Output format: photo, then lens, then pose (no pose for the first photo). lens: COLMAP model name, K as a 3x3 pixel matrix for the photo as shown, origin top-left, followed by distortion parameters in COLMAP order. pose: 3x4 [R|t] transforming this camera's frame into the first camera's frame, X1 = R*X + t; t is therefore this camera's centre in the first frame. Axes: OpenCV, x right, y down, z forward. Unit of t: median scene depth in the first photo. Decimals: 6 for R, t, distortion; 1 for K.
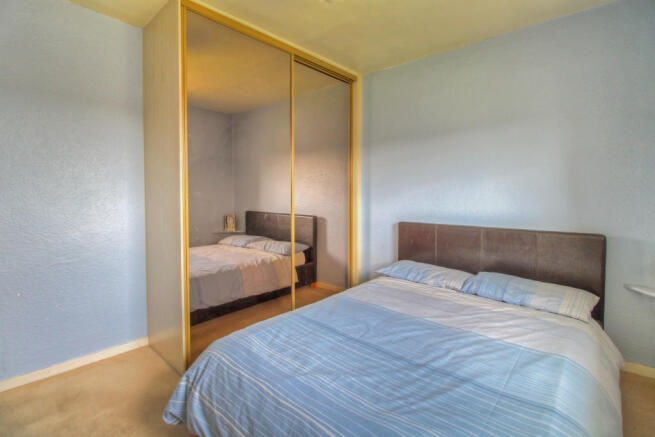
lens RADIAL K [[309.6, 0, 329.2], [0, 309.6, 199.6], [0, 0, 1]] dist [-0.000826, -0.000191]
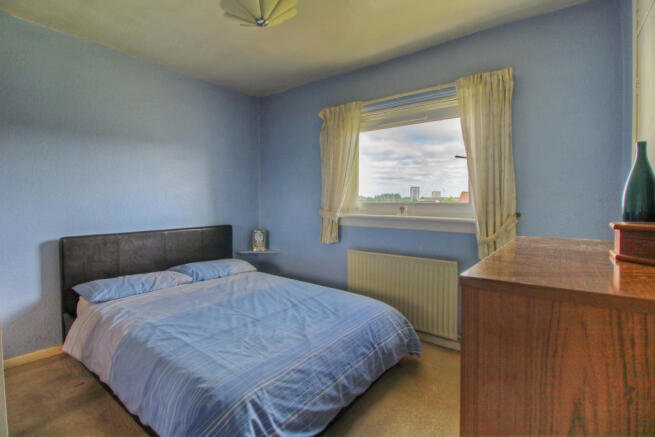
lens RADIAL K [[309.6, 0, 329.2], [0, 309.6, 199.6], [0, 0, 1]] dist [-0.000826, -0.000191]
pose [[-0.090003, 0.002123, 0.995939, -1.335727], [0.019129, 0.999817, -0.000403, -0.020688], [-0.995758, 0.019015, -0.090027, 0.939404]]
